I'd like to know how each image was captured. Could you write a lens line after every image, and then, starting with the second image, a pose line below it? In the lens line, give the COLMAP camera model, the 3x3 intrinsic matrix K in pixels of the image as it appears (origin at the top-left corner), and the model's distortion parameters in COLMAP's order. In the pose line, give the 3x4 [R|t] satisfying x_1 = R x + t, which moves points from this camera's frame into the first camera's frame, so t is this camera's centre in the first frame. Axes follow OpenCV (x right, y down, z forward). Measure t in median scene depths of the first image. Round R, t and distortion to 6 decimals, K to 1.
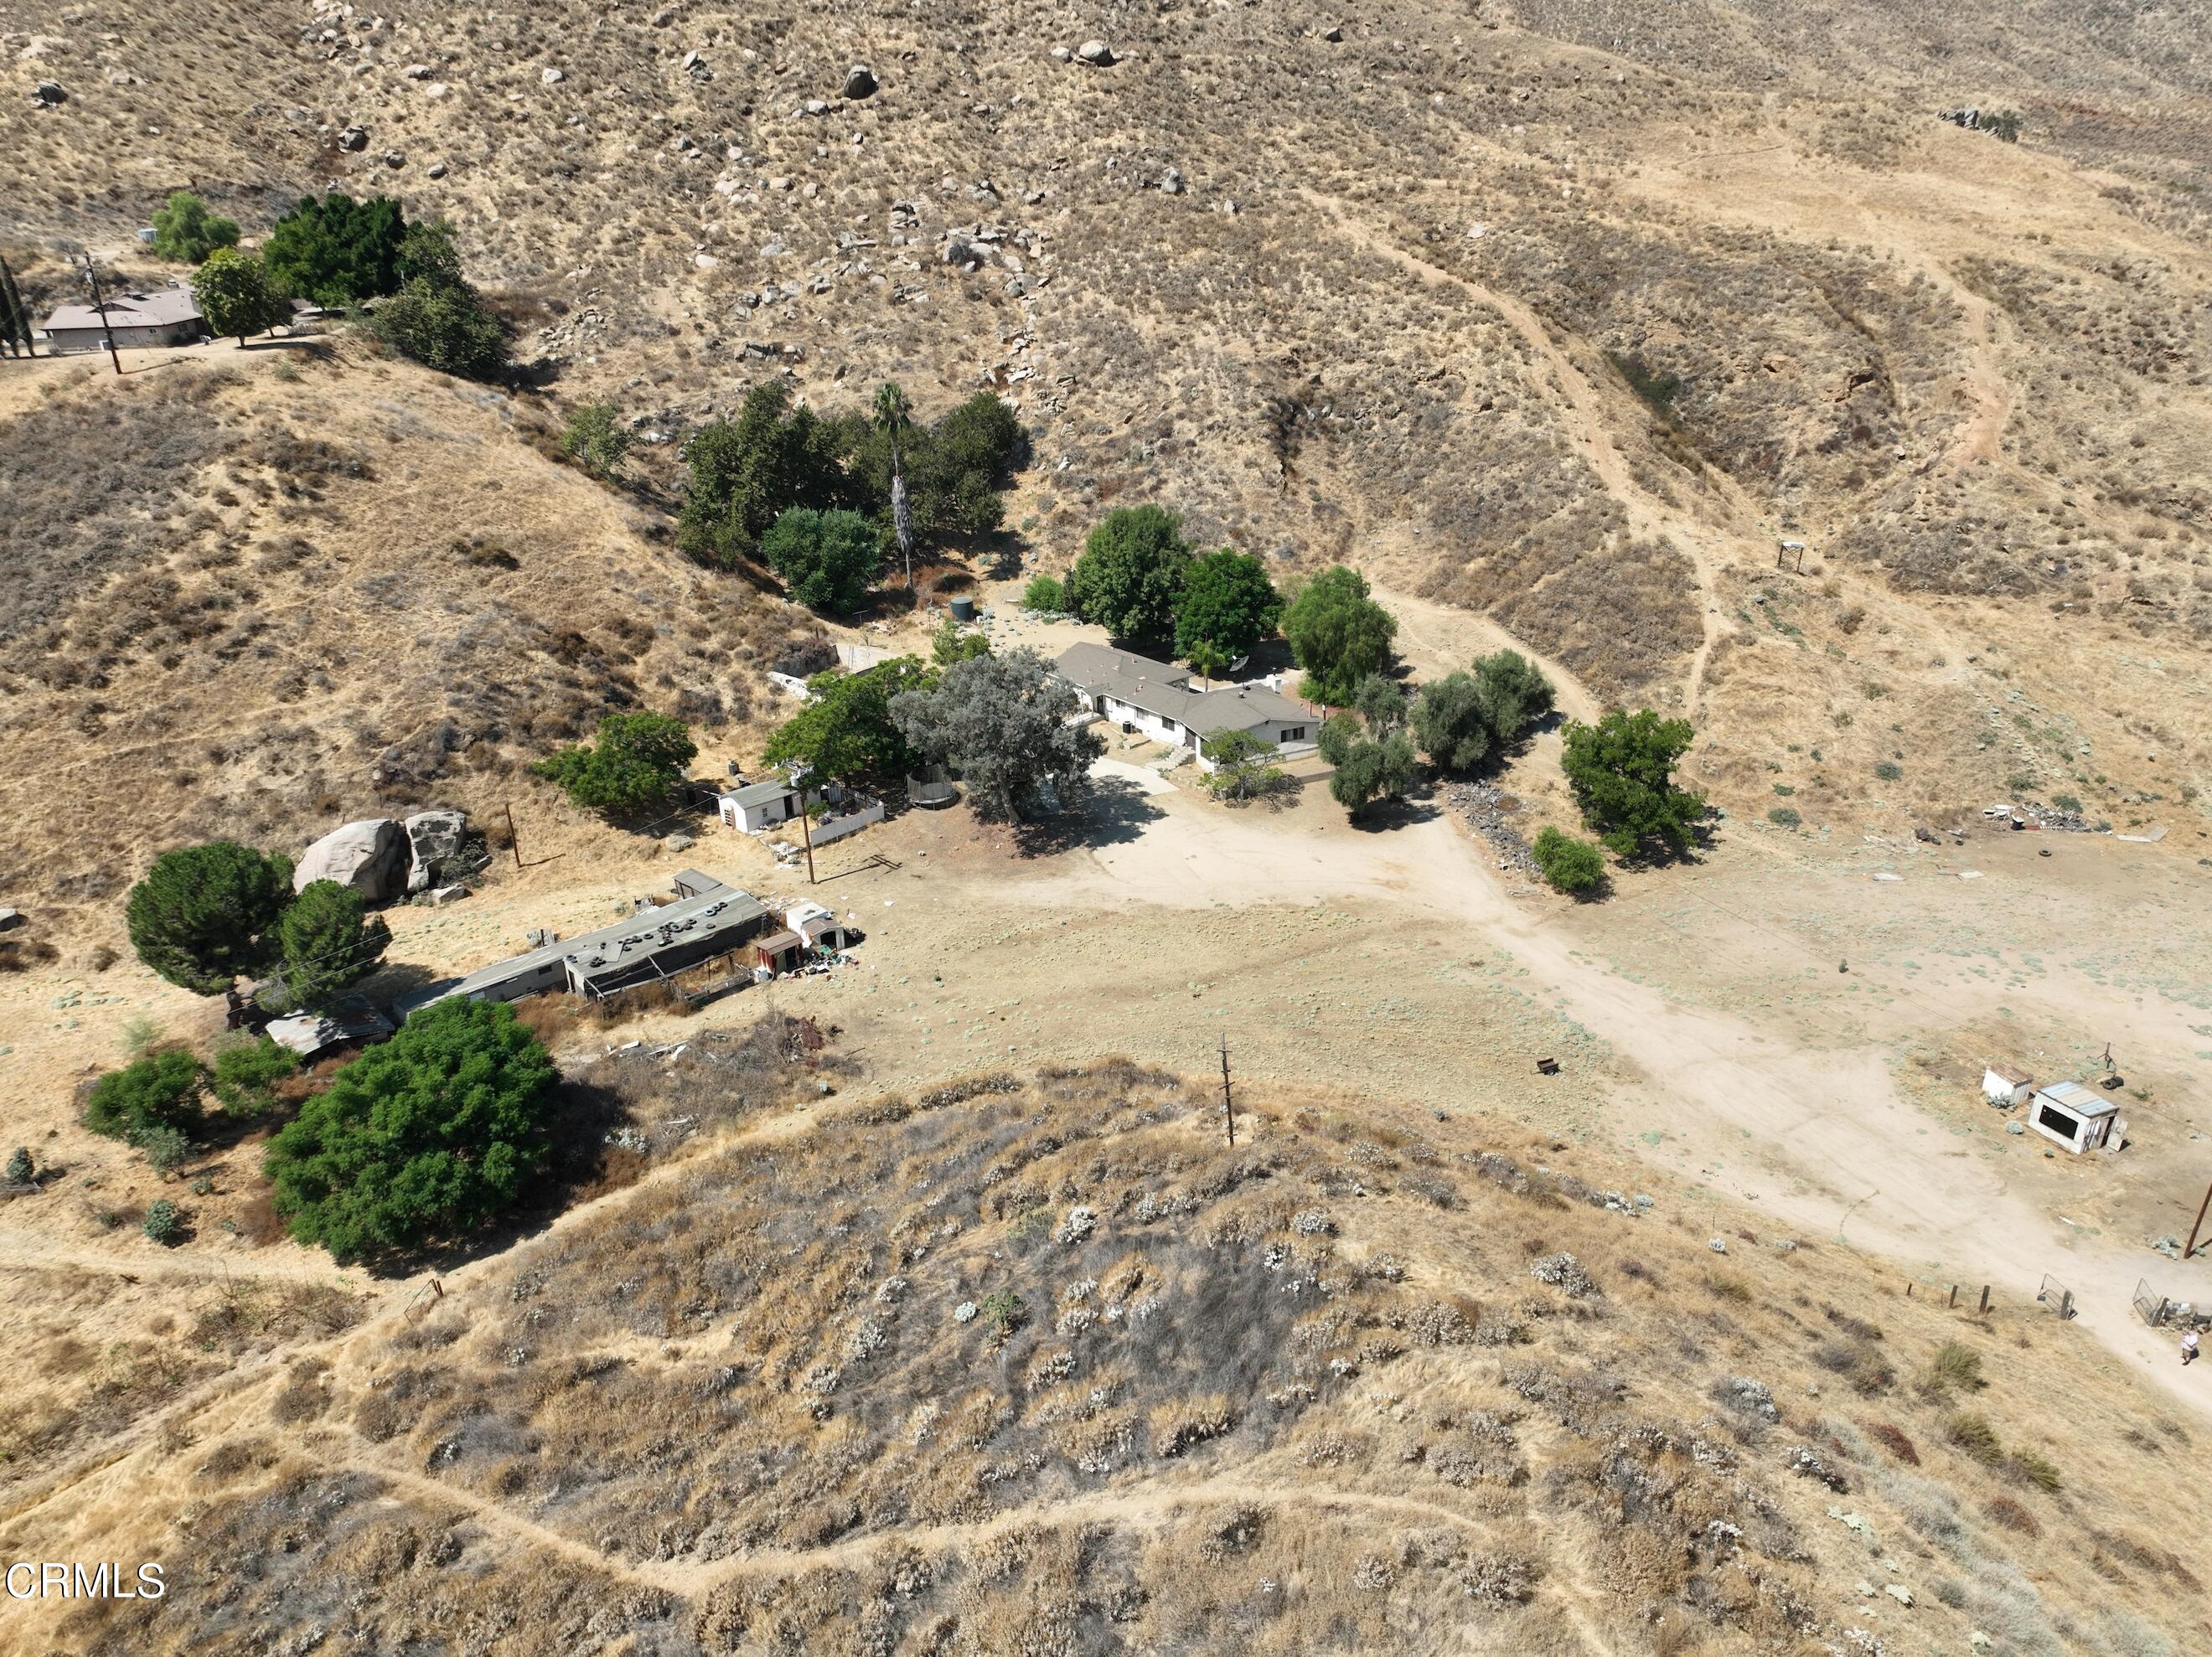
lens RADIAL K [[1549.7, 0, 1120.0], [0, 1549.7, 823.2], [0, 0, 1]] dist [0.011315, 0.007833]
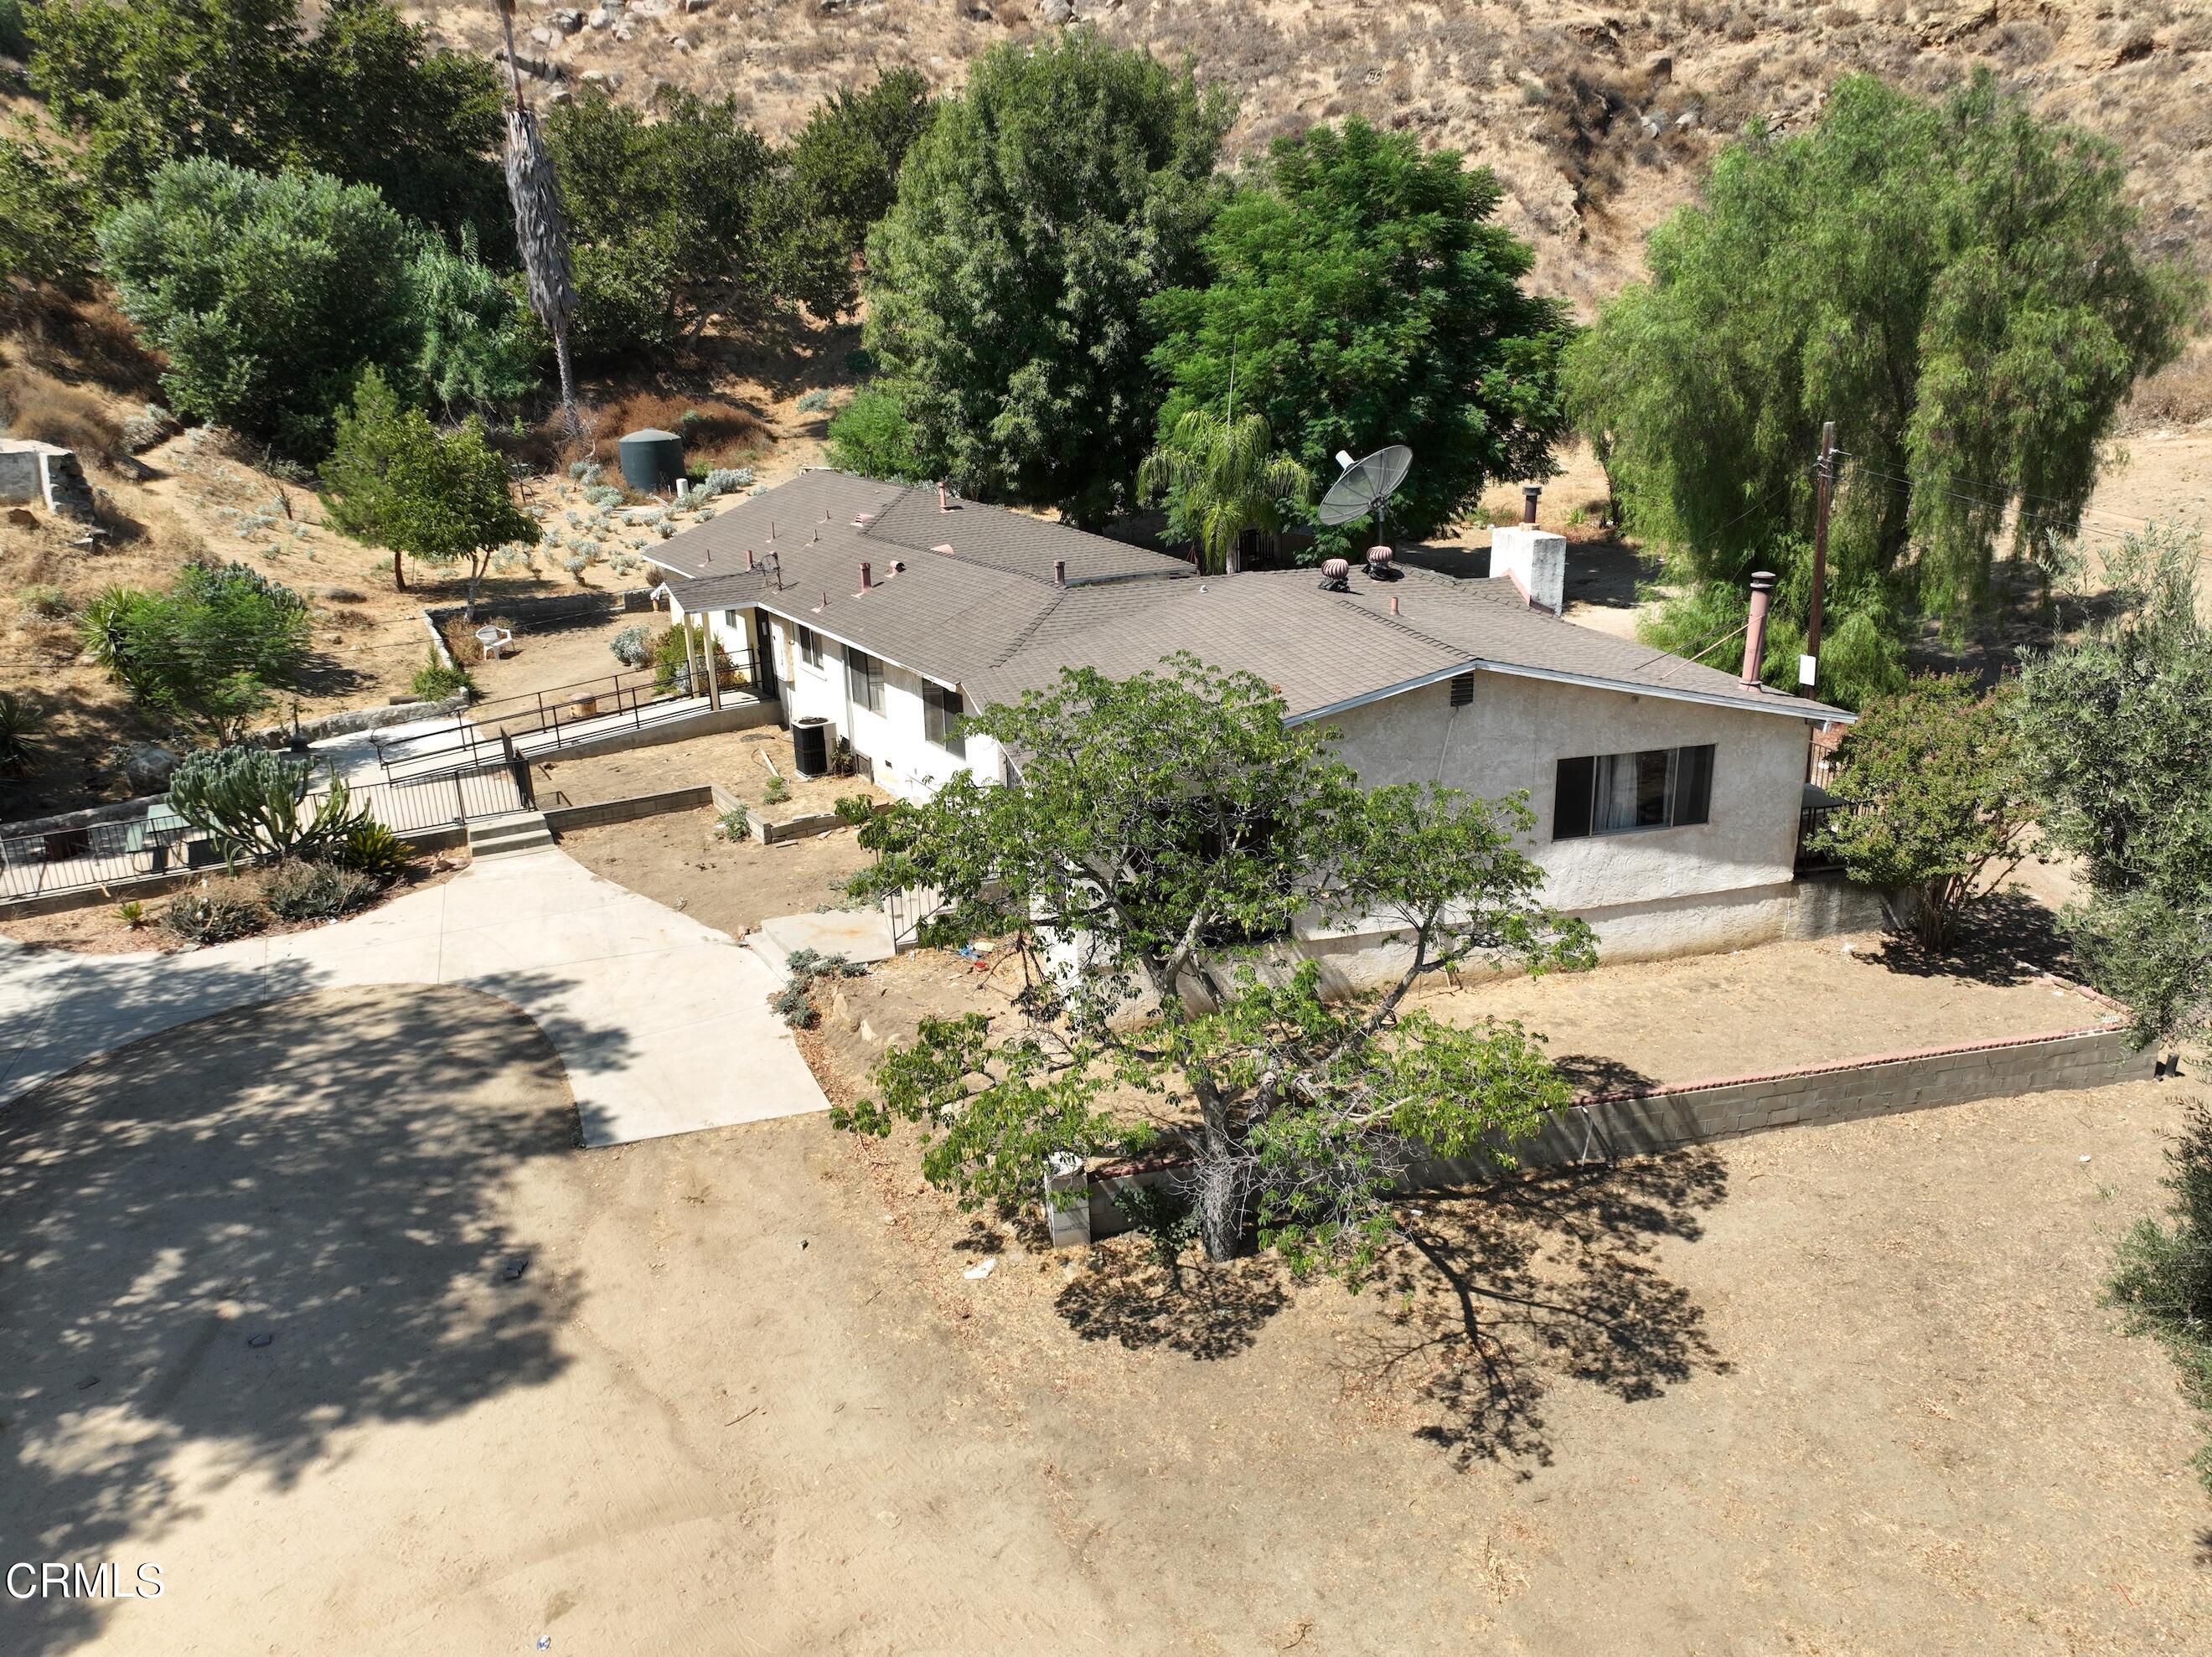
lens RADIAL K [[1549.7, 0, 1120.0], [0, 1549.7, 823.2], [0, 0, 1]] dist [0.011315, 0.007833]
pose [[0.985518, 0.053563, -0.160890, 0.058369], [-0.069106, 0.993301, -0.092613, -0.024829], [0.154851, 0.102391, 0.982618, 0.570684]]
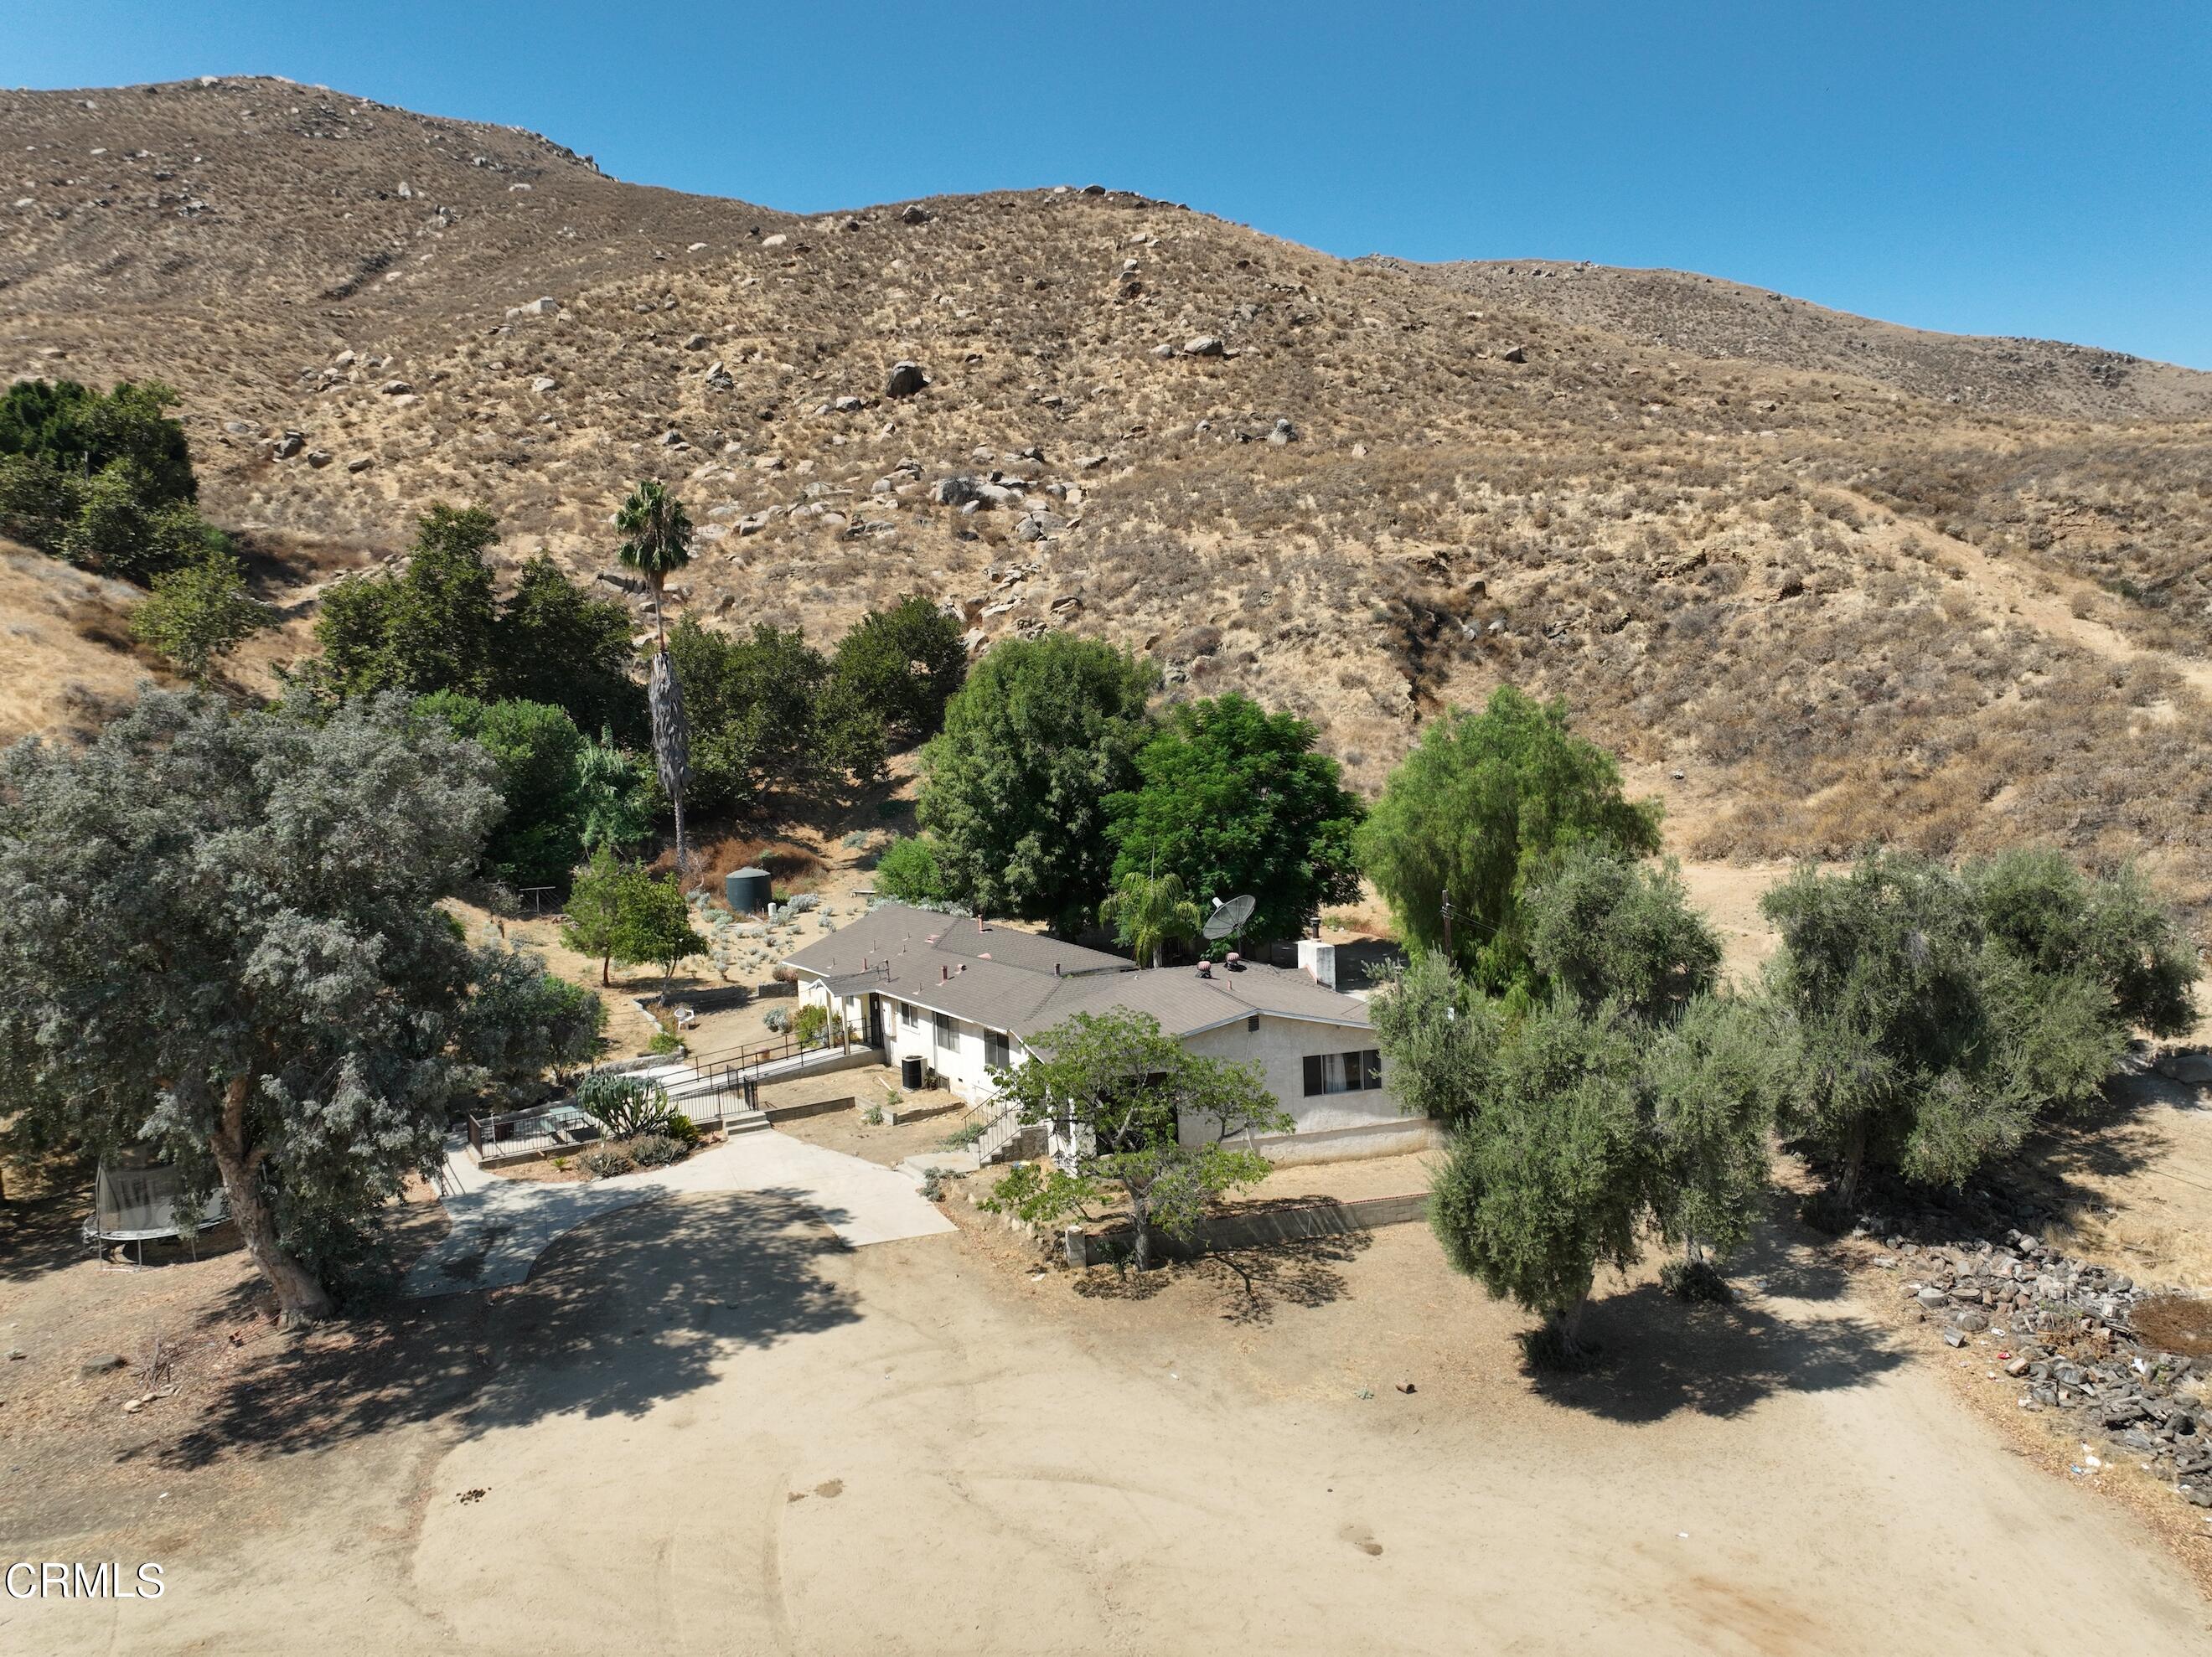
lens RADIAL K [[1549.7, 0, 1120.0], [0, 1549.7, 823.2], [0, 0, 1]] dist [0.011315, 0.007833]
pose [[0.989785, -0.001786, -0.142554, 0.075685], [-0.046194, 0.941958, -0.332537, 0.001537], [0.134874, 0.335726, 0.932254, 0.461086]]
